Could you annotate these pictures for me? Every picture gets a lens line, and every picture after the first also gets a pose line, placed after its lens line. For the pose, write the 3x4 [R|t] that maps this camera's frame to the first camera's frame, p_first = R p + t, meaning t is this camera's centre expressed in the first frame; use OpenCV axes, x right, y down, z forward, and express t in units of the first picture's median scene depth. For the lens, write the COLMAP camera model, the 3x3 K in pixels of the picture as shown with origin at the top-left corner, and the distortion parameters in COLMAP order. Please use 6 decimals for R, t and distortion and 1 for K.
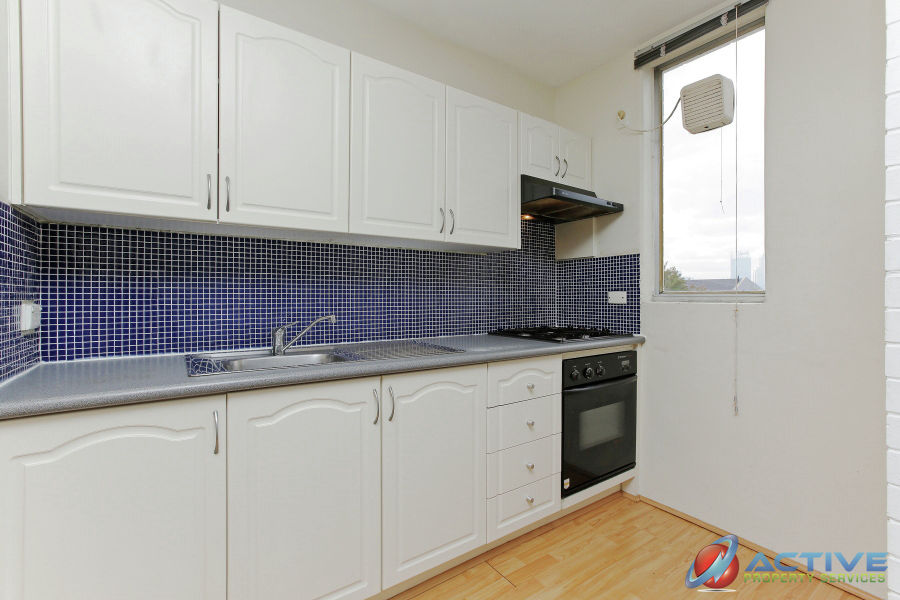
lens RADIAL K [[417.3, 0, 448.1], [0, 417.3, 297.1], [0, 0, 1]] dist [-0.017786, 0.000085]
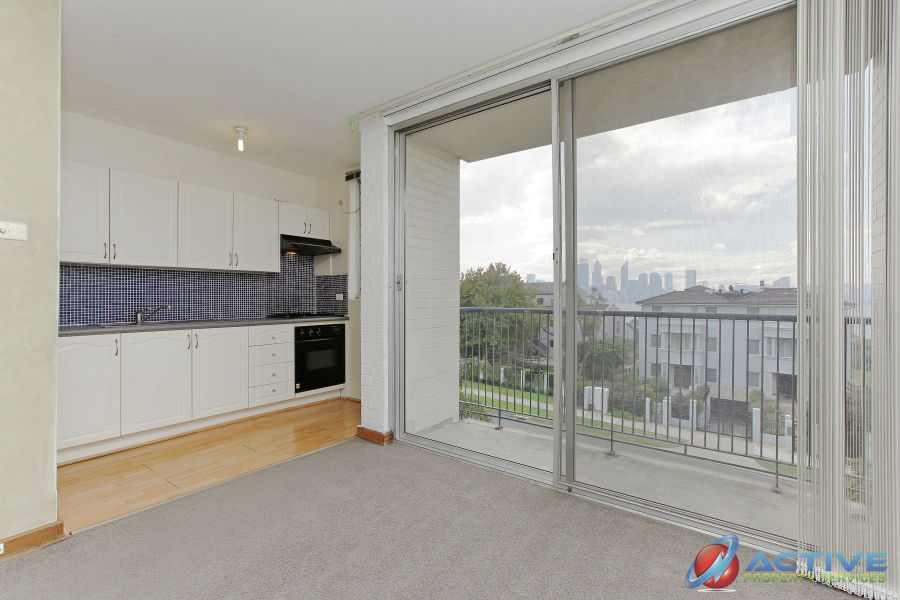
lens RADIAL K [[417.3, 0, 448.1], [0, 417.3, 297.1], [0, 0, 1]] dist [-0.017786, 0.000085]
pose [[0.960169, -0.005281, 0.279369, 0.413631], [0.005987, 0.999981, -0.001676, 0.009475], [-0.279354, 0.003281, 0.960182, -1.178985]]
